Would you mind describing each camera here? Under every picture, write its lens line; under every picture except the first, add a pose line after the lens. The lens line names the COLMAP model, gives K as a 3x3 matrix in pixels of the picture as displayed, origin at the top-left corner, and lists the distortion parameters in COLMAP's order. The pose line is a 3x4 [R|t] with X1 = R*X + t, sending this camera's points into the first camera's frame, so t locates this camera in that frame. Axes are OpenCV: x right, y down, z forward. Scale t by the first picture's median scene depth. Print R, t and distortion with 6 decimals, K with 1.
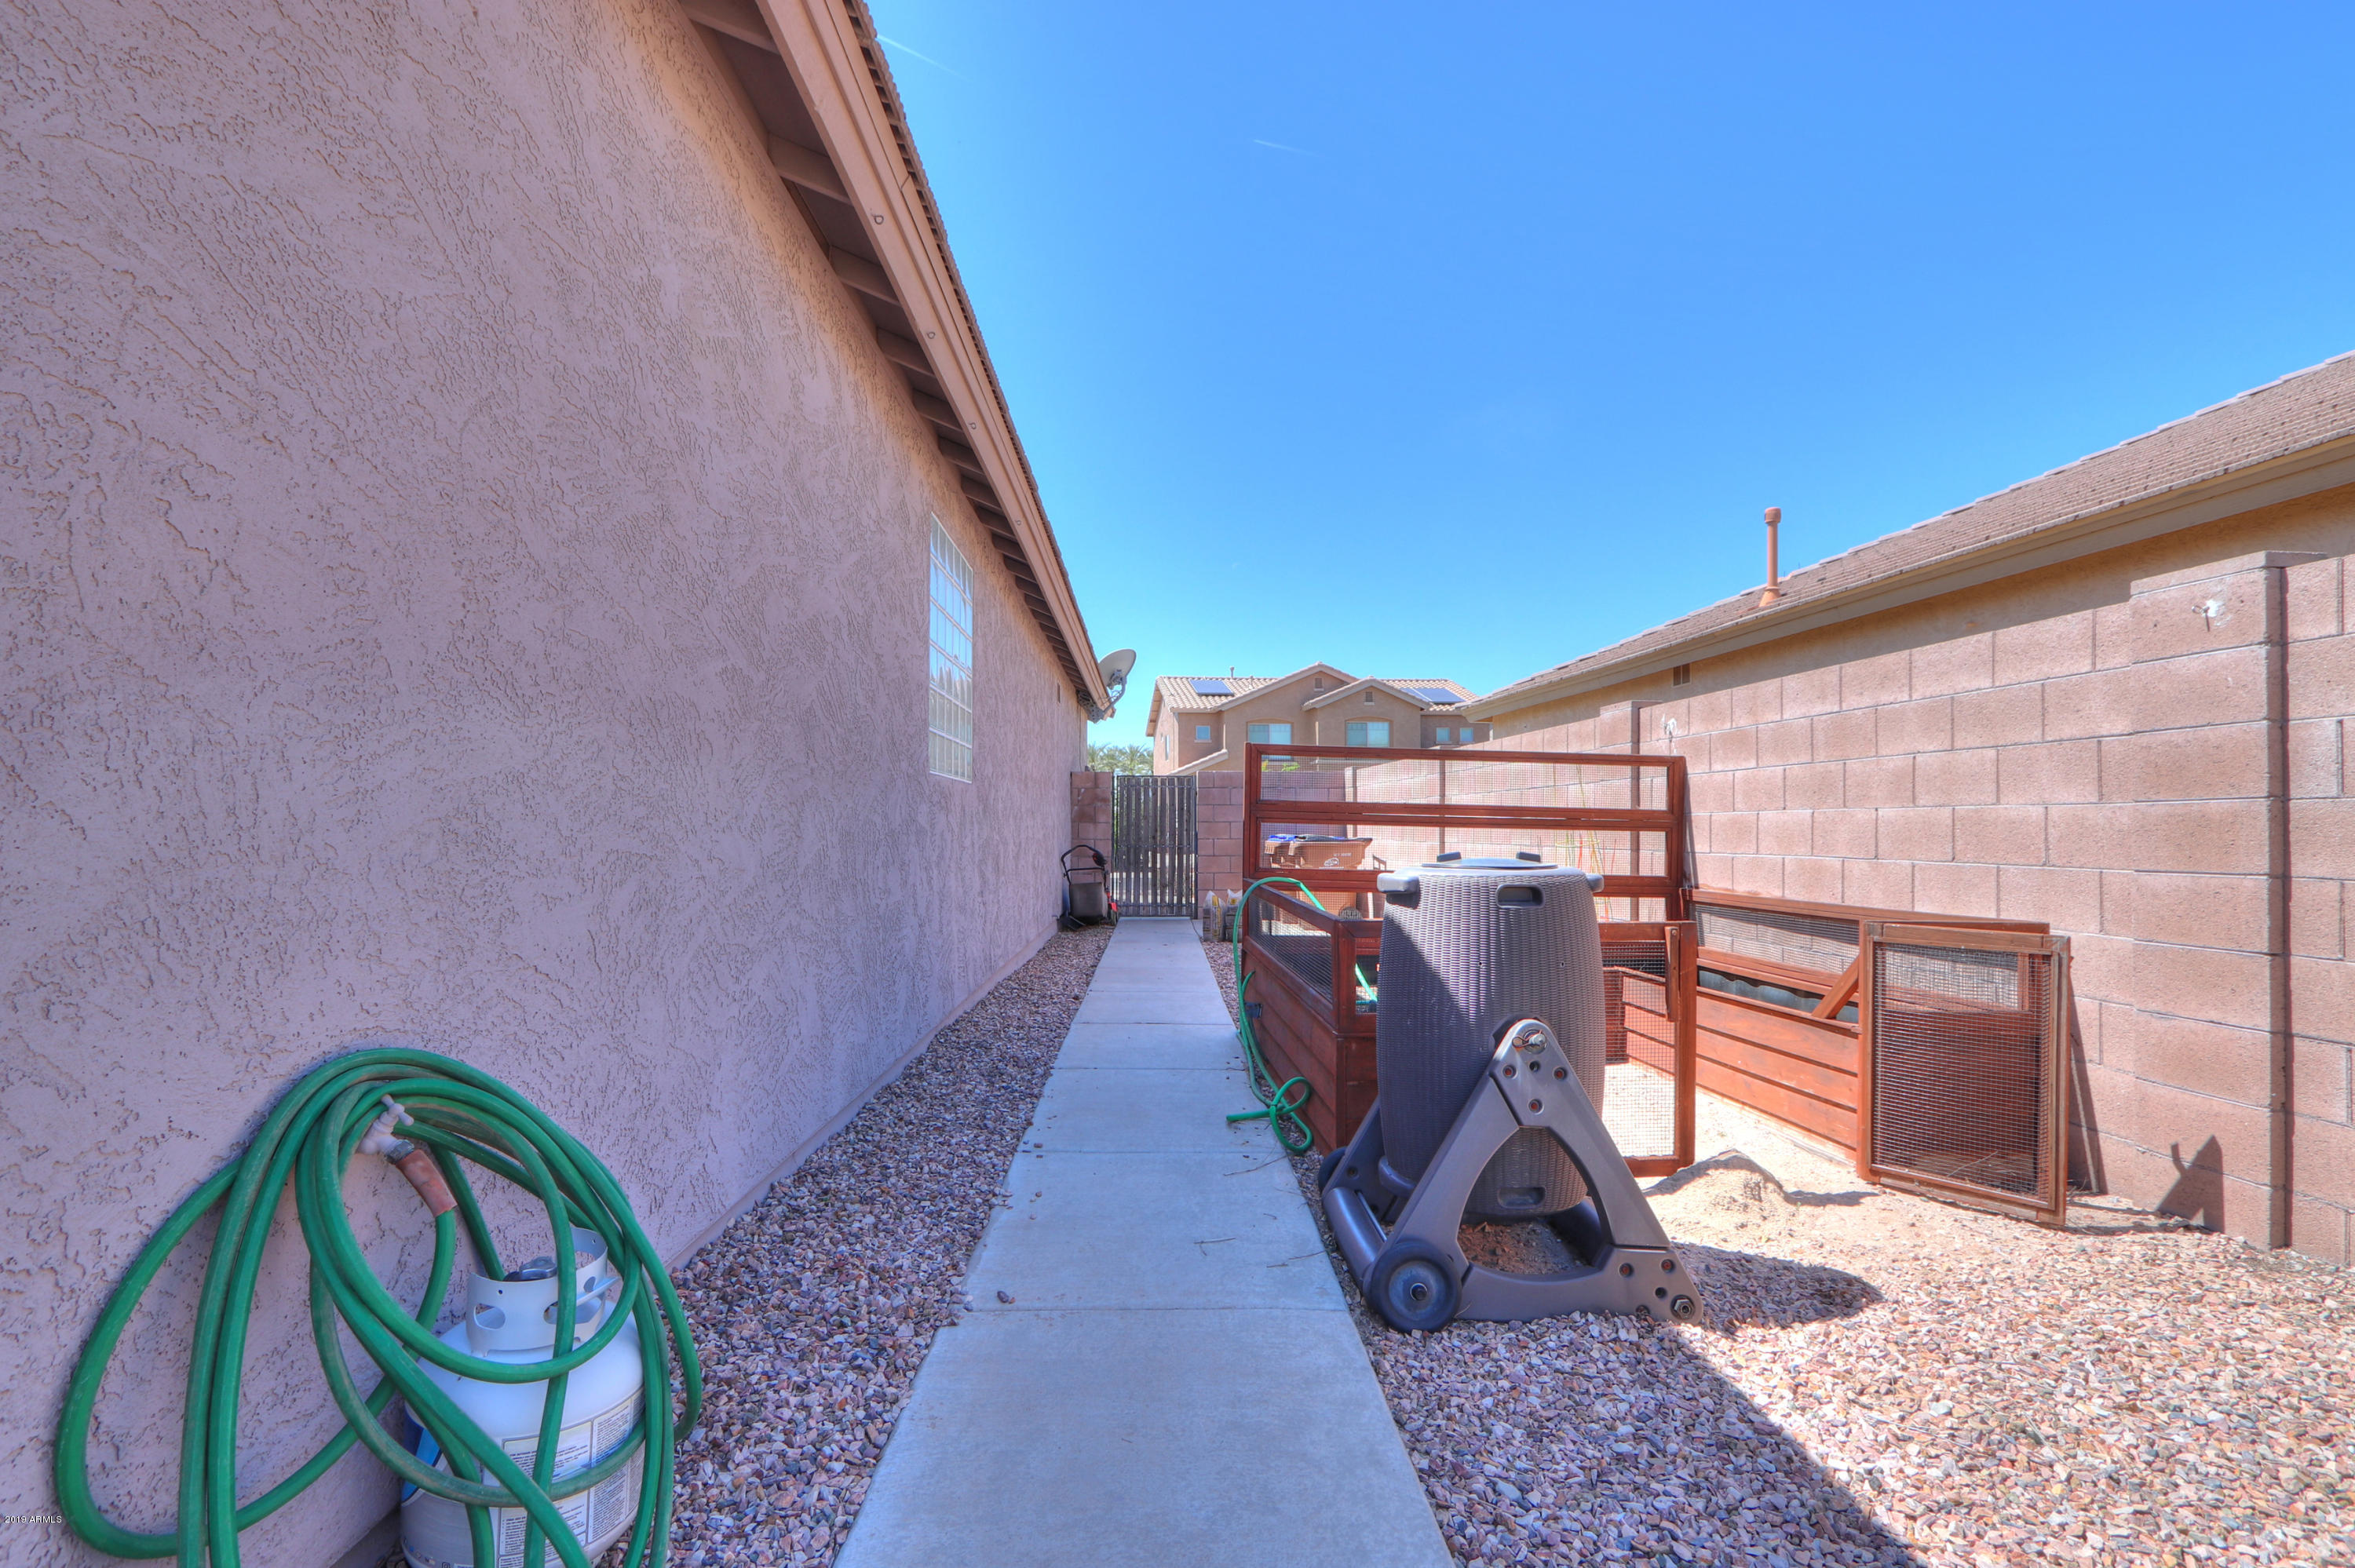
lens RADIAL K [[1115.1, 0, 1175.9], [0, 1115.1, 797.6], [0, 0, 1]] dist [-0.022201, 0.004794]
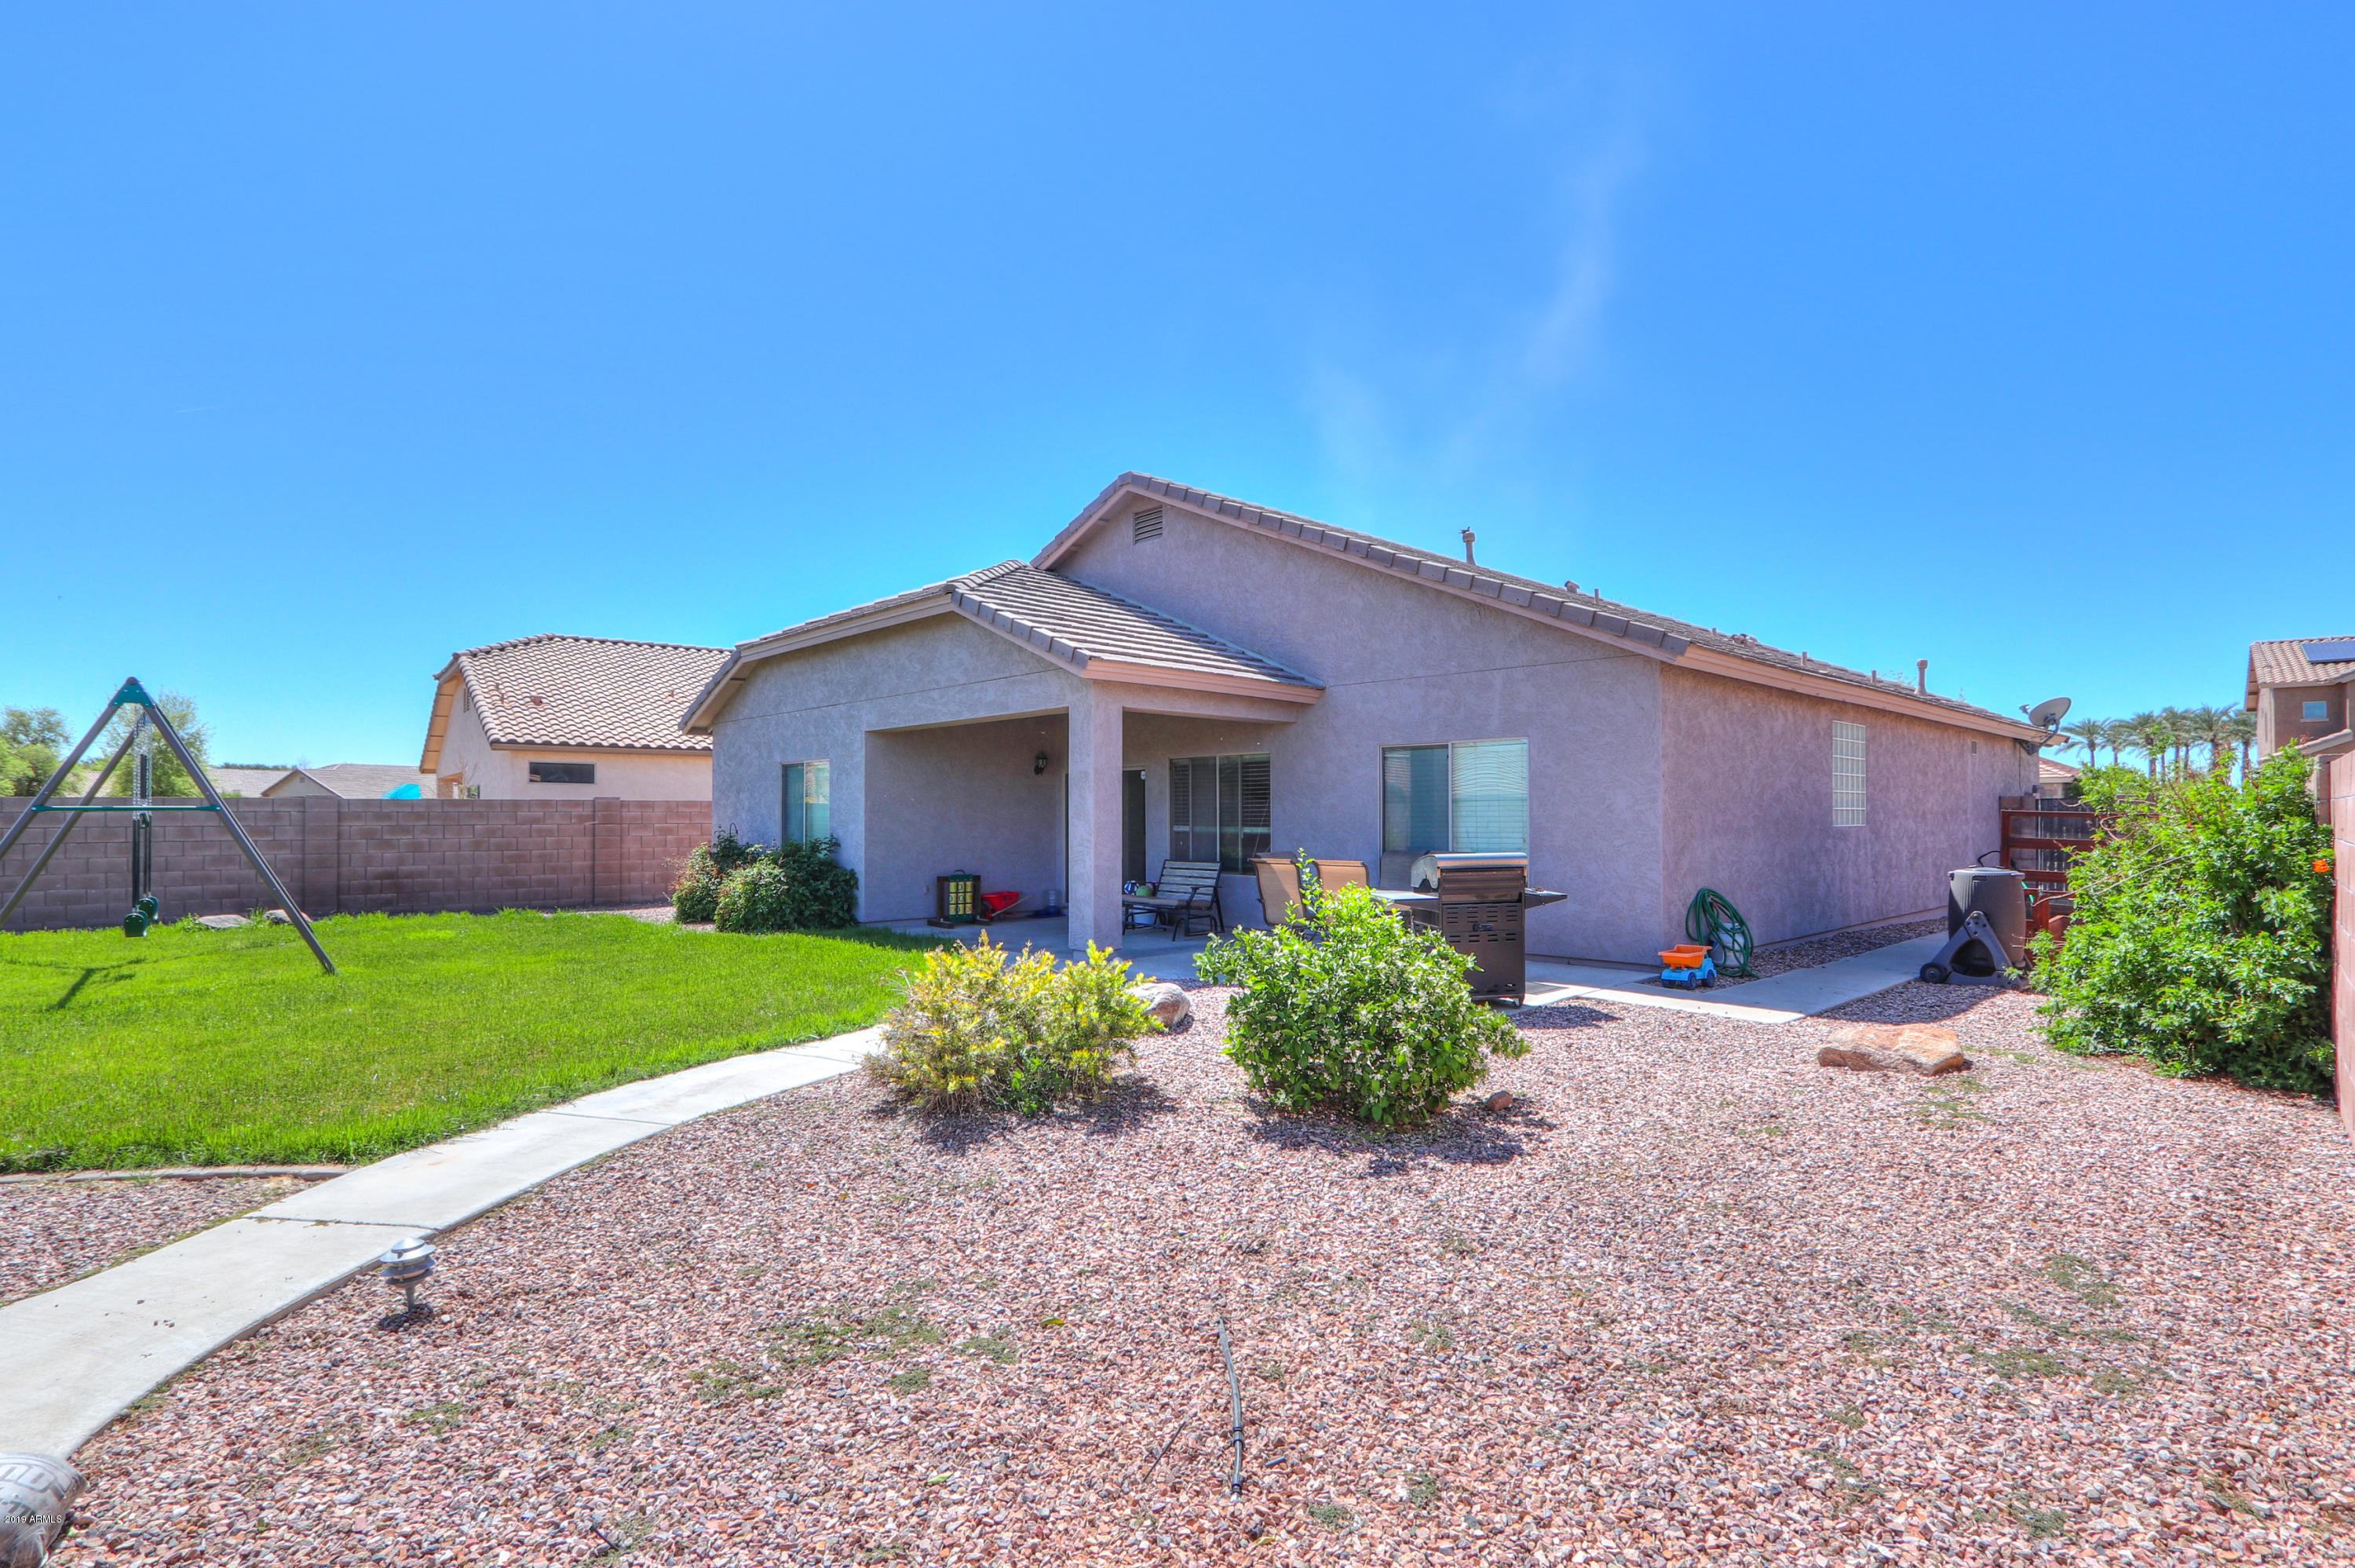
lens RADIAL K [[1115.1, 0, 1176.1], [0, 1115.1, 796.7], [0, 0, 1]] dist [-0.022201, 0.004794]
pose [[0.662429, 0.001731, -0.749123, 0.697922], [0.014236, 0.999788, 0.014899, -0.154967], [0.748990, -0.020534, 0.662263, -1.847214]]
